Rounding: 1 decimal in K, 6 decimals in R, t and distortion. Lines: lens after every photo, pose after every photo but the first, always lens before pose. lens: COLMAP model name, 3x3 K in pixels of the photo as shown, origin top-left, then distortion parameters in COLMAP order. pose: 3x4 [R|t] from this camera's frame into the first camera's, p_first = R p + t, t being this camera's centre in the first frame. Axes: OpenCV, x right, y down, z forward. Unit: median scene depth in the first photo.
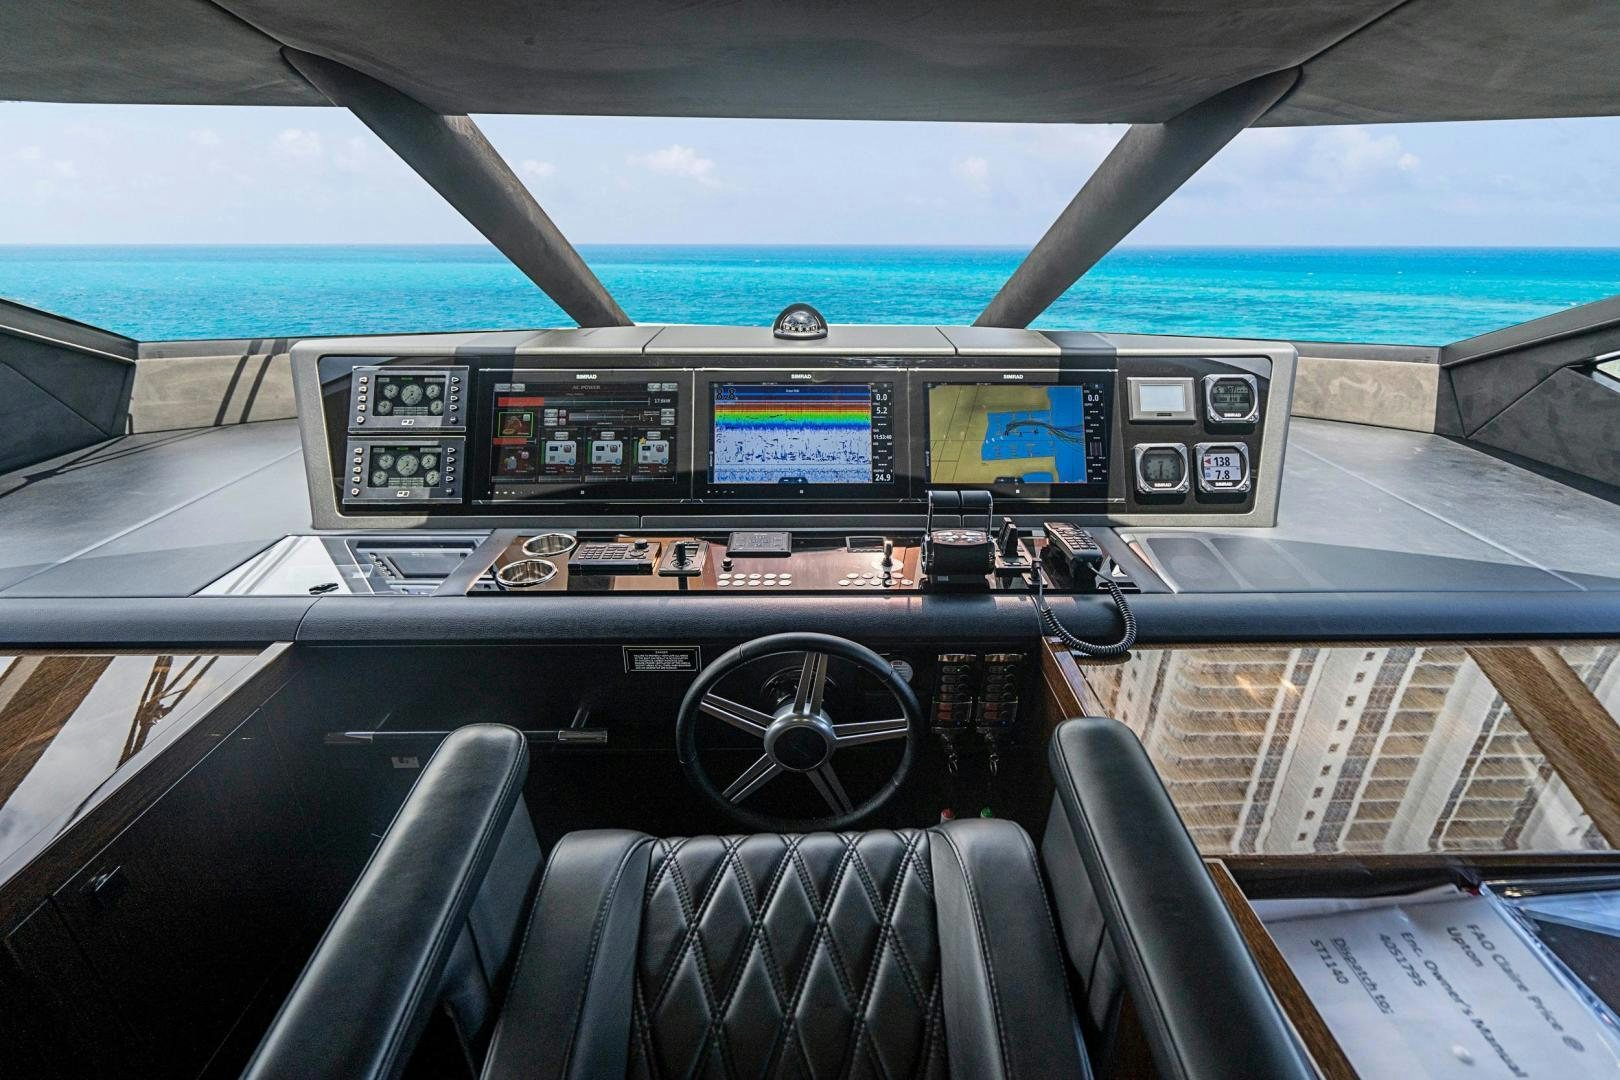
lens RADIAL K [[729.1, 0, 810.0], [0, 729.1, 540.0], [0, 0, 1]] dist [-0.009262, 0.000030]
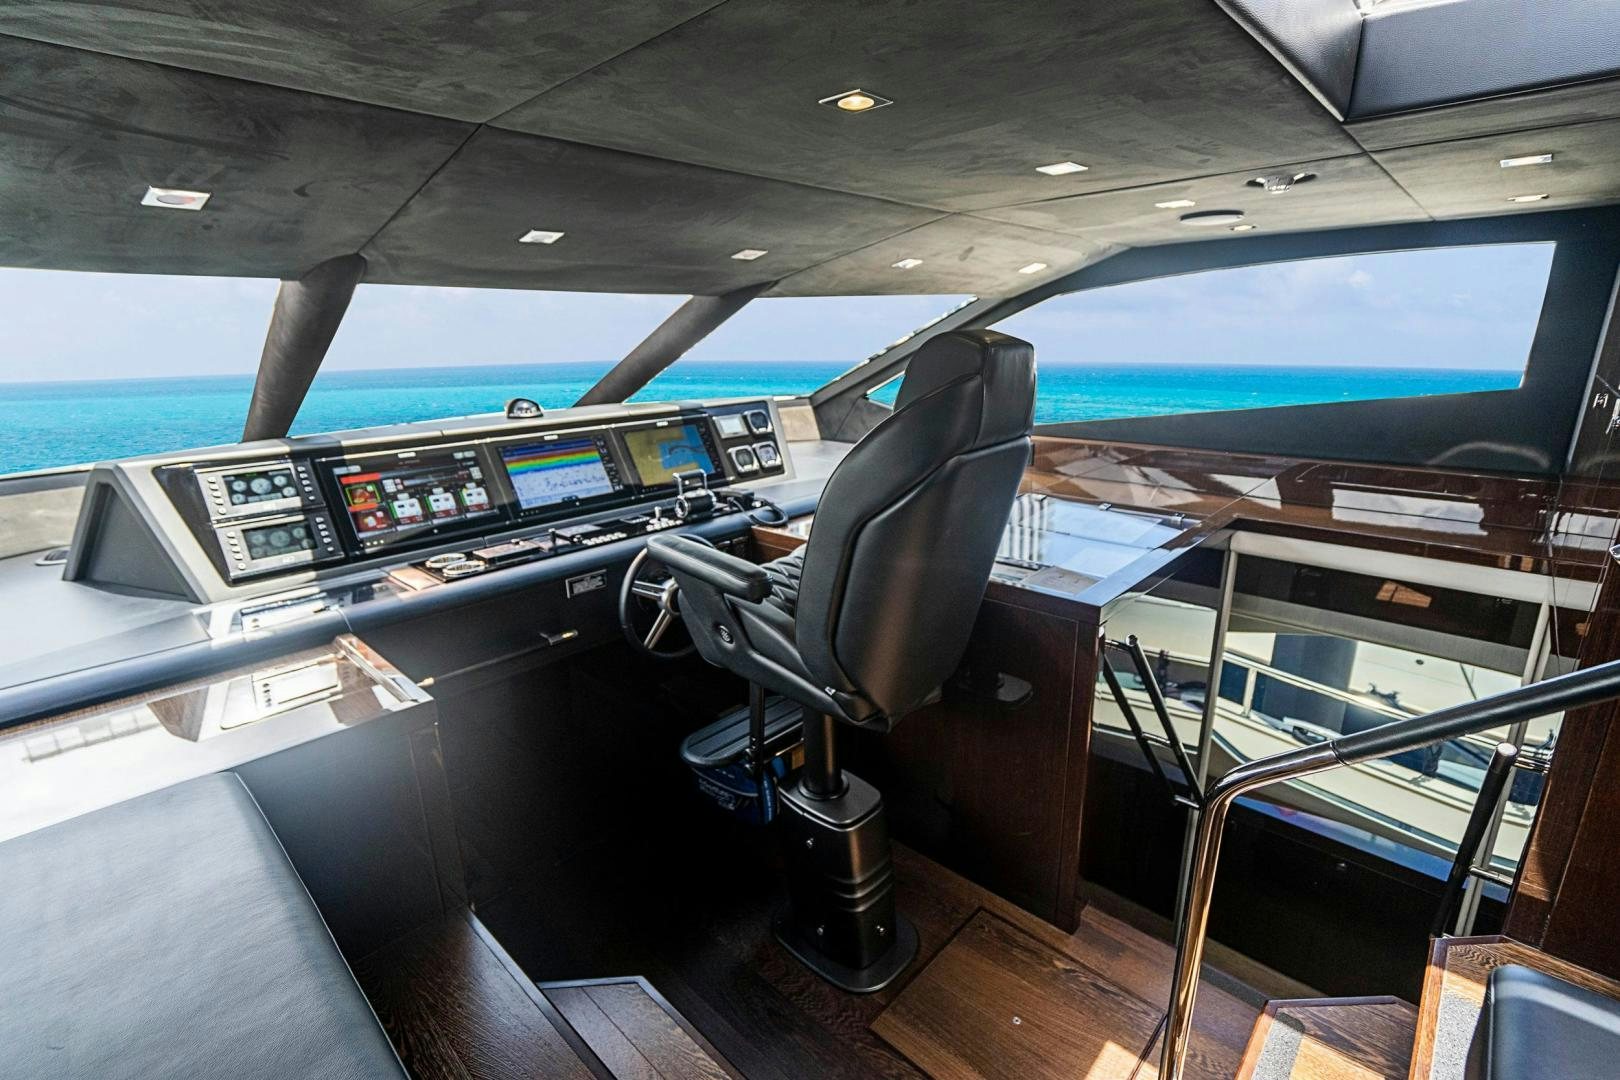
lens RADIAL K [[735.8, 0, 810.0], [0, 735.8, 540.0], [0, 0, 1]] dist [0.001044, 0.000153]
pose [[0.696689, -0.210147, 0.685903, -0.775852], [0.319203, 0.947074, -0.034058, 0.225753], [-0.642444, 0.242670, 0.726896, -0.481674]]
